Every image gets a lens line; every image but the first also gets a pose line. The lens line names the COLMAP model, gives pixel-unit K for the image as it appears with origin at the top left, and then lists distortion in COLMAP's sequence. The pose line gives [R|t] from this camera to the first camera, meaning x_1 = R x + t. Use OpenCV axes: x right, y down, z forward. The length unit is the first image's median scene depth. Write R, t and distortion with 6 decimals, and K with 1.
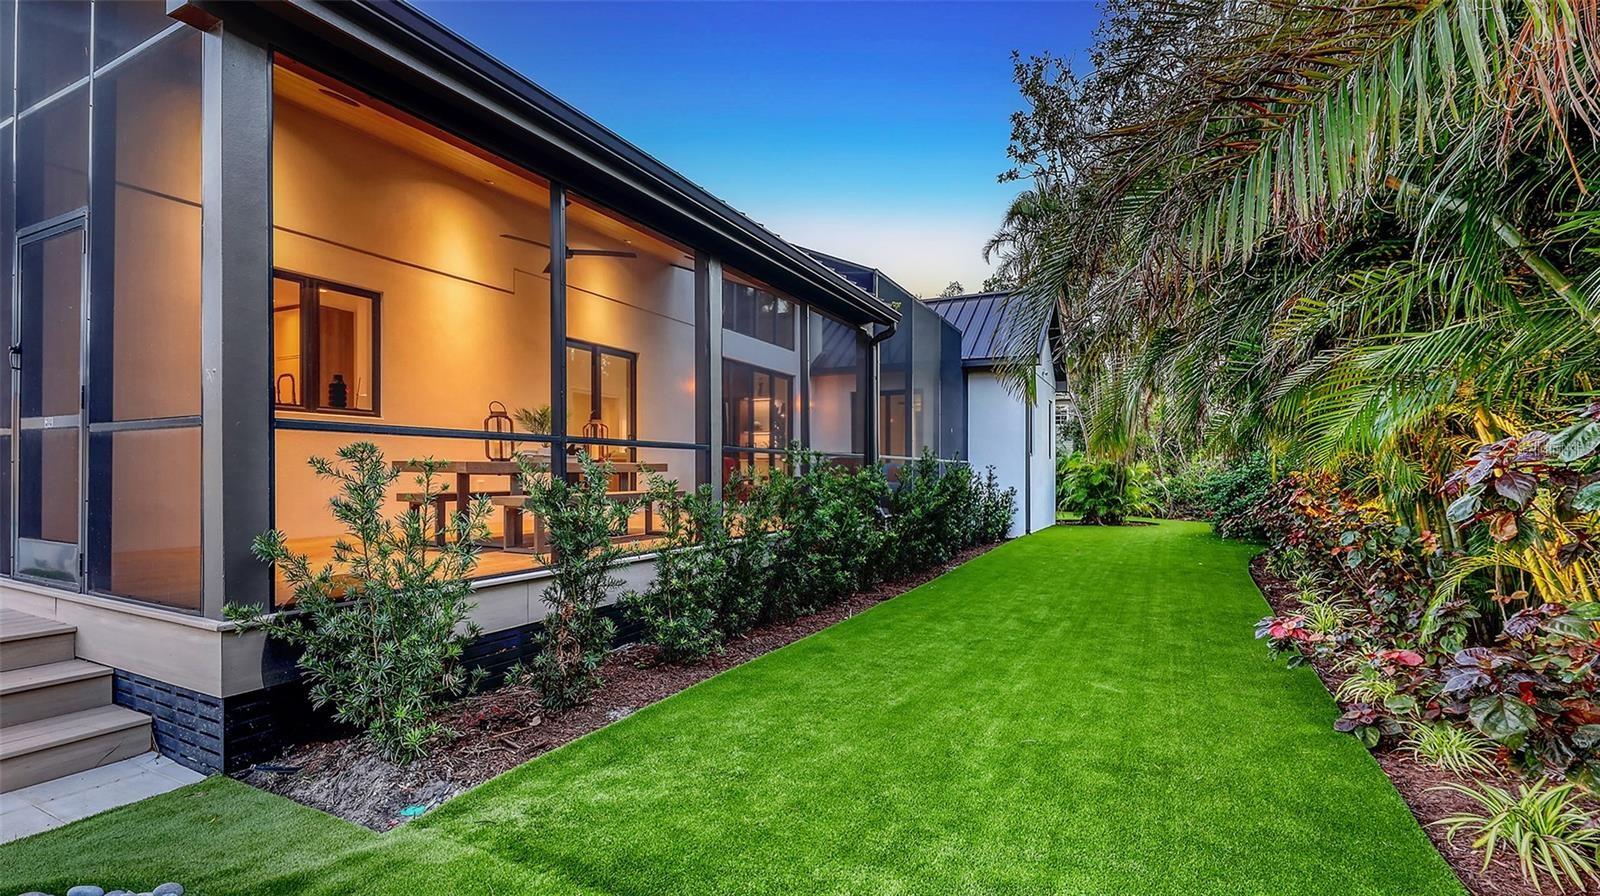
lens RADIAL K [[723.8, 0, 800.0], [0, 723.8, 448.0], [0, 0, 1]] dist [0.000212, 0.000017]
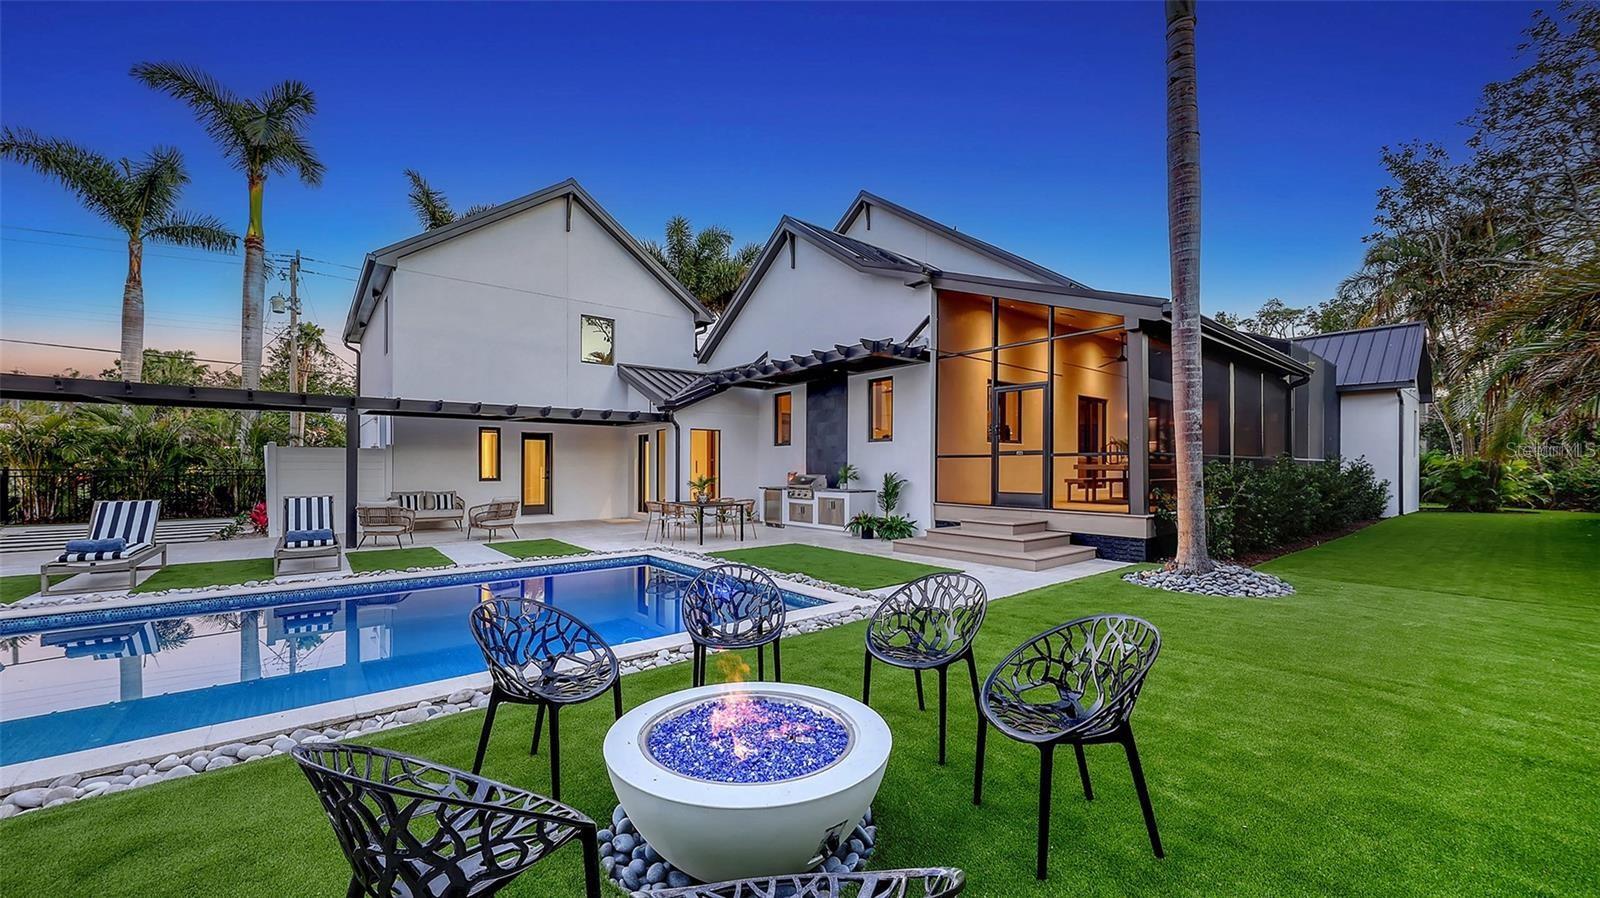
lens RADIAL K [[601.0, 0, 784.3], [0, 601.0, 464.5], [0, 0, 1]] dist [-0.000160, -0.000367]
pose [[0.908751, -0.010633, -0.417203, -0.232925], [0.019231, 0.999680, 0.016410, -0.012501], [0.416895, -0.022936, 0.908665, -0.433557]]
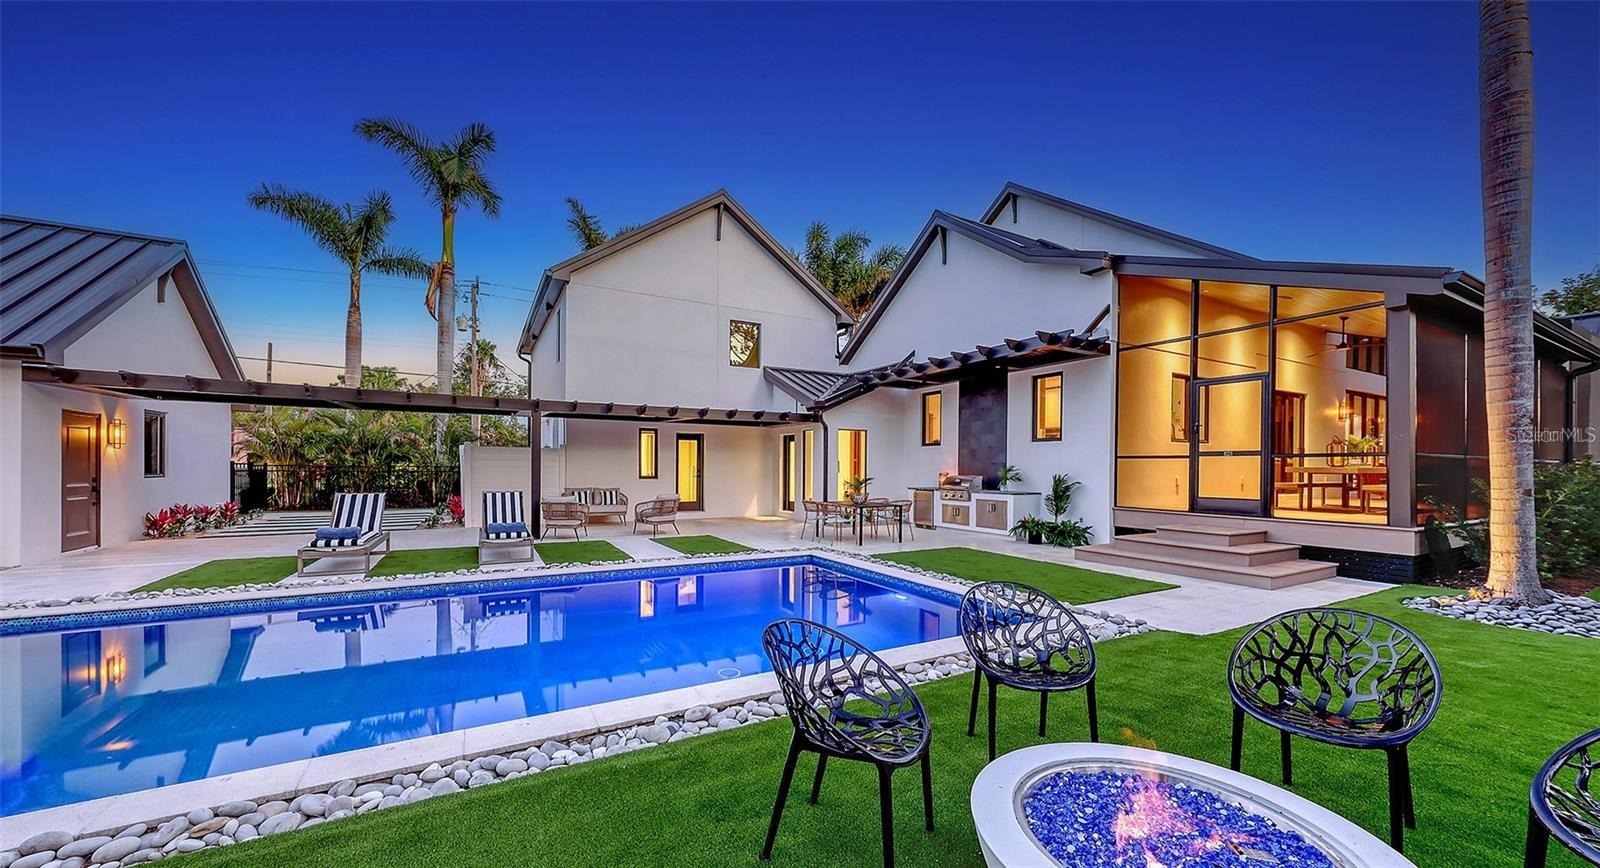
lens RADIAL K [[571.6, 0, 798.9], [0, 571.6, 468.7], [0, 0, 1]] dist [0.000191, -0.000026]
pose [[0.830991, -0.001303, -0.556284, -0.310270], [0.015409, 0.999667, 0.020678, -0.012687], [0.556072, -0.025755, 0.830735, -0.422826]]
